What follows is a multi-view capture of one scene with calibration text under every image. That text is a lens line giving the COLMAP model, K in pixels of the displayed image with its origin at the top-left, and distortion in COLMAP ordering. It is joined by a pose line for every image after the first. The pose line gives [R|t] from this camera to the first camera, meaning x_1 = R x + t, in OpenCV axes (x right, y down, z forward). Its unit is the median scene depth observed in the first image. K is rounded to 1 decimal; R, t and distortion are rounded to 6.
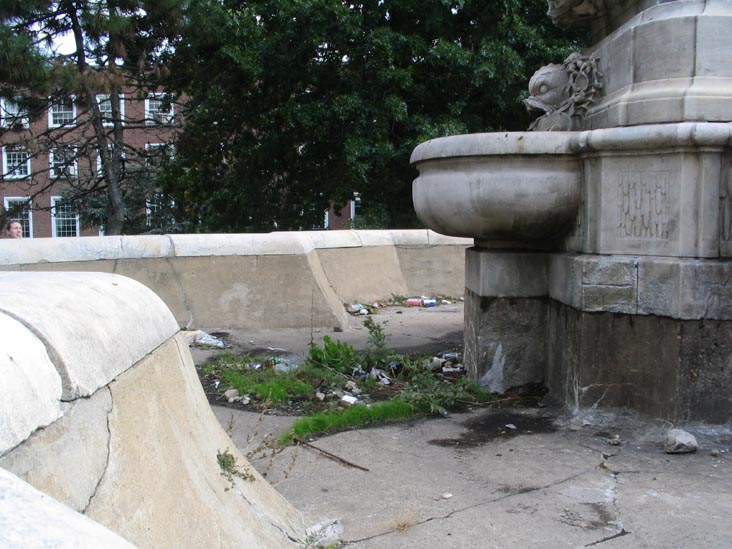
lens RADIAL K [[760.6, 0, 366.0], [0, 760.6, 274.5], [0, 0, 1]] dist [-0.192801, 0.215070]
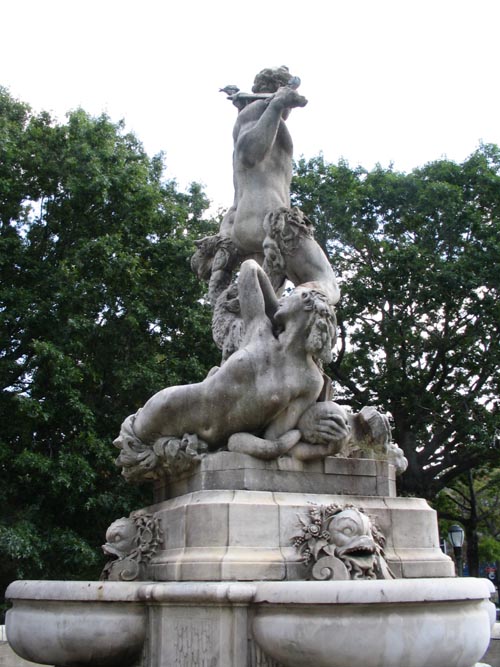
lens RADIAL K [[693.1, 0, 224.6], [0, 693.1, 333.1], [0, 0, 1]] dist [-0.192801, 0.215070]
pose [[0.920832, 0.131766, 0.367022, -0.079586], [0.033847, 0.910624, -0.411847, -0.097173], [-0.388487, 0.391665, 0.834072, -0.216582]]
